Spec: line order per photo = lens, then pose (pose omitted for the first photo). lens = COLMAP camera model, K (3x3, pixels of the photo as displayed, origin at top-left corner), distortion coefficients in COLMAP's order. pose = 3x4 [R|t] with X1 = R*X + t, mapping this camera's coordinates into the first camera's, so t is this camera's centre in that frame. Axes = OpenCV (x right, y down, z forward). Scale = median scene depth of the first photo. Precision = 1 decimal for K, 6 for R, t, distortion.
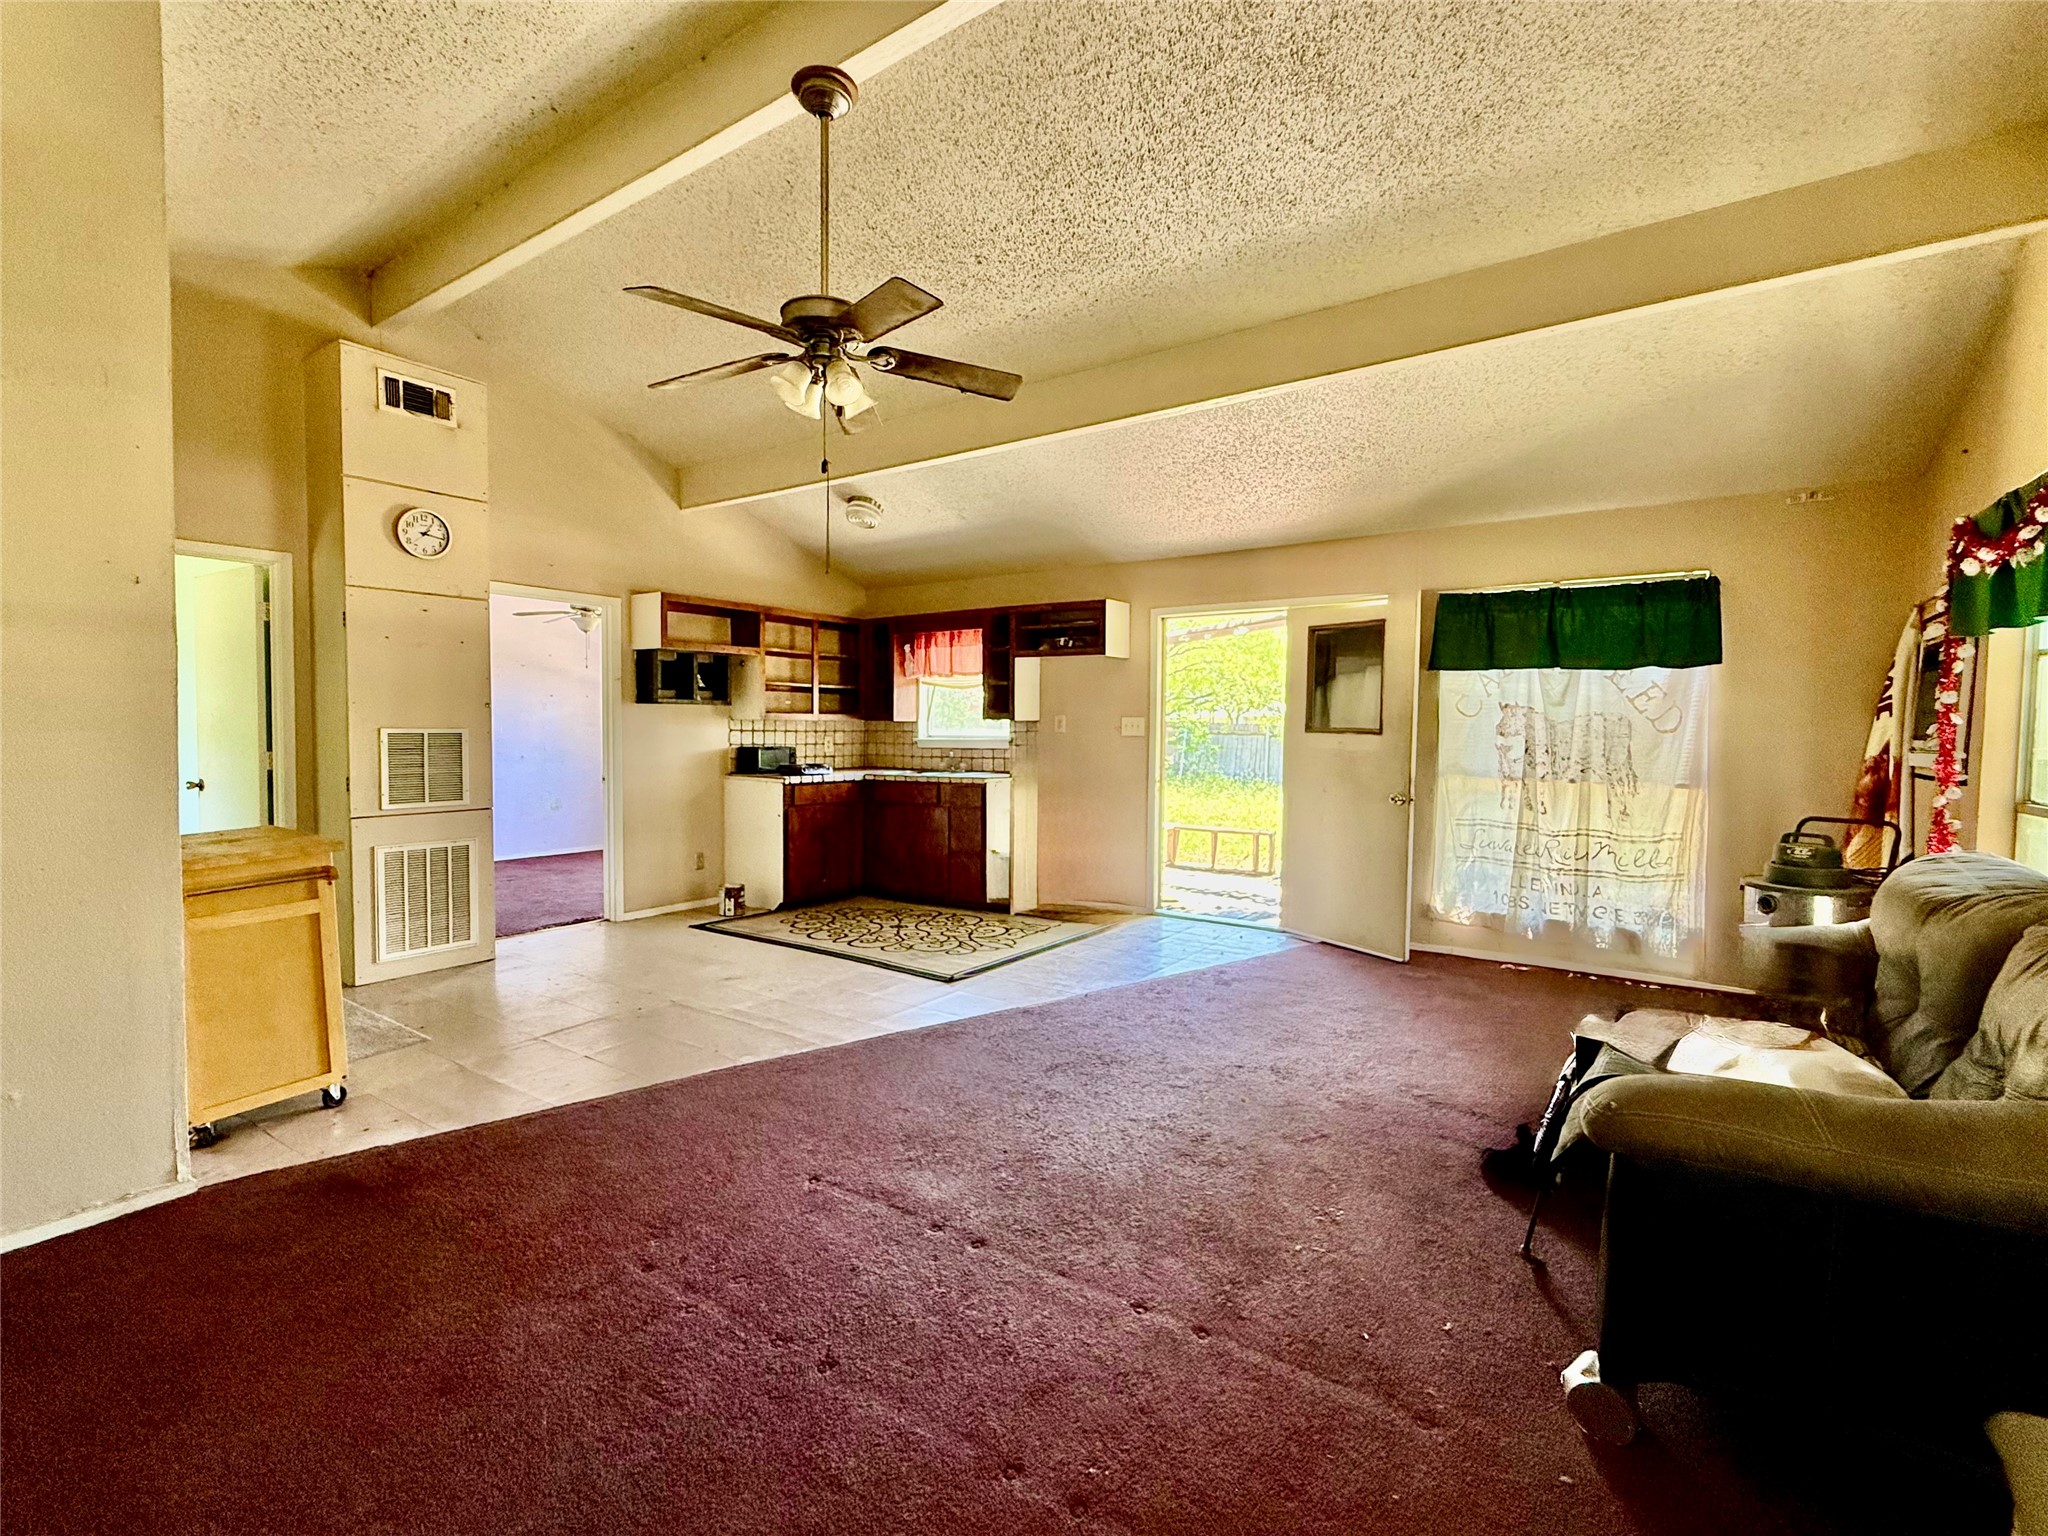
lens RADIAL K [[915.1, 0, 1025.0], [0, 915.1, 766.0], [0, 0, 1]] dist [0.002004, 0.000222]
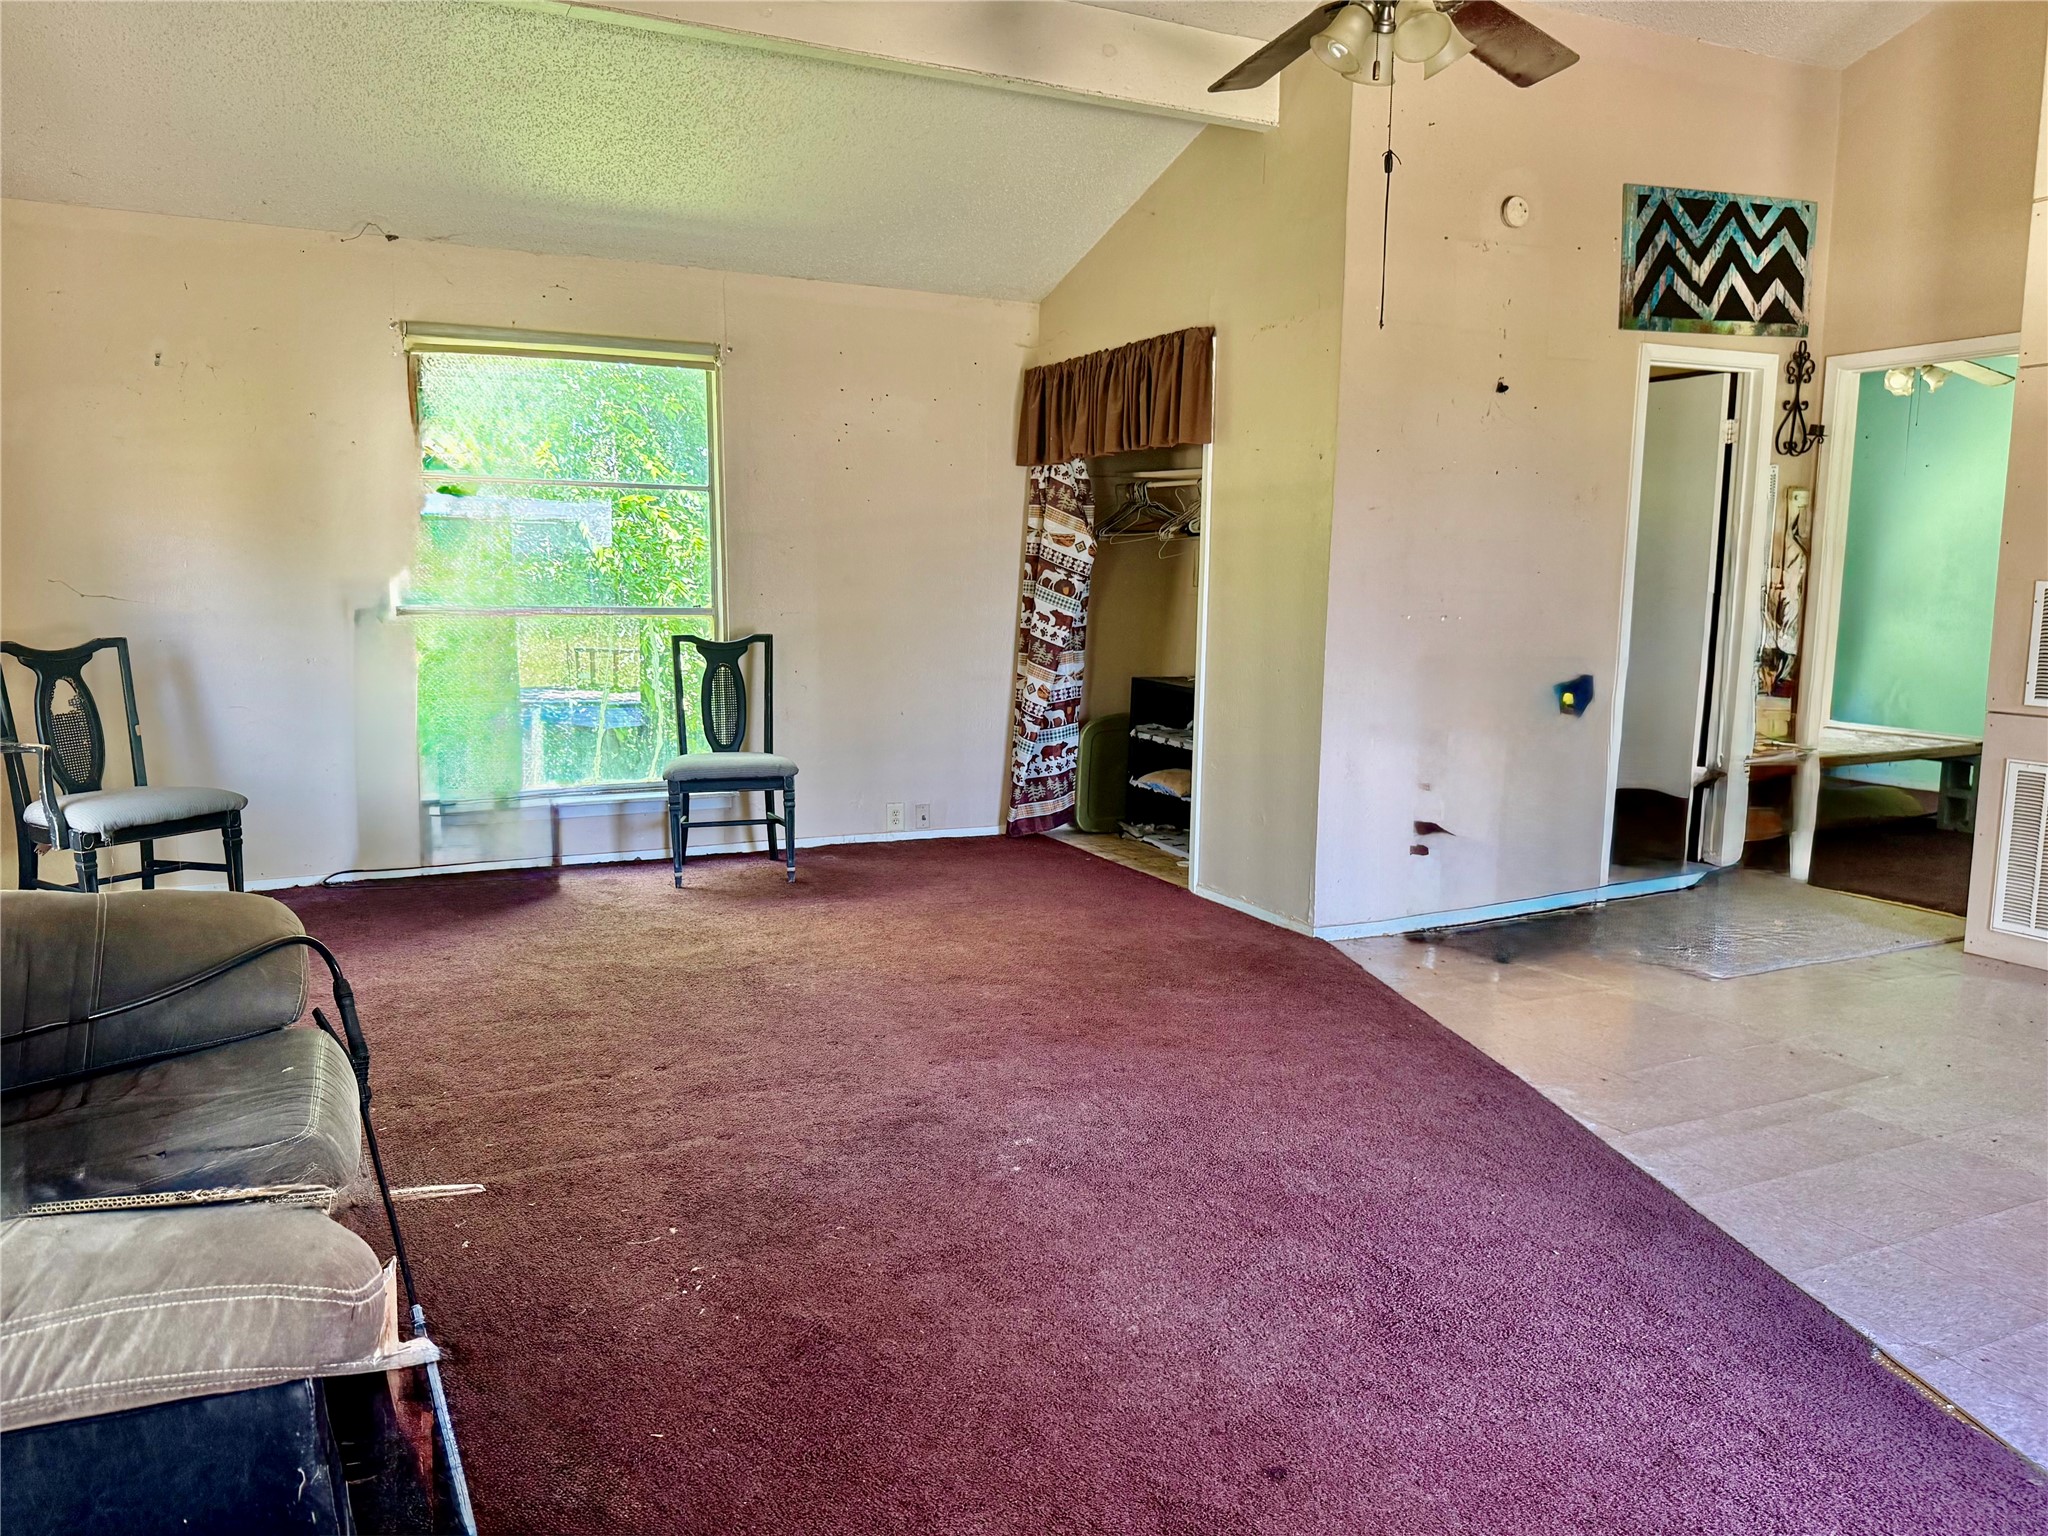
lens RADIAL K [[1483.8, 0, 1018.7], [0, 1483.8, 774.4], [0, 0, 1]] dist [0.104679, -0.148683]
pose [[-0.483047, 0.106087, -0.869144, 0.539744], [-0.052331, 0.987361, 0.149600, -0.025129], [0.874029, 0.117747, -0.471390, 0.797888]]
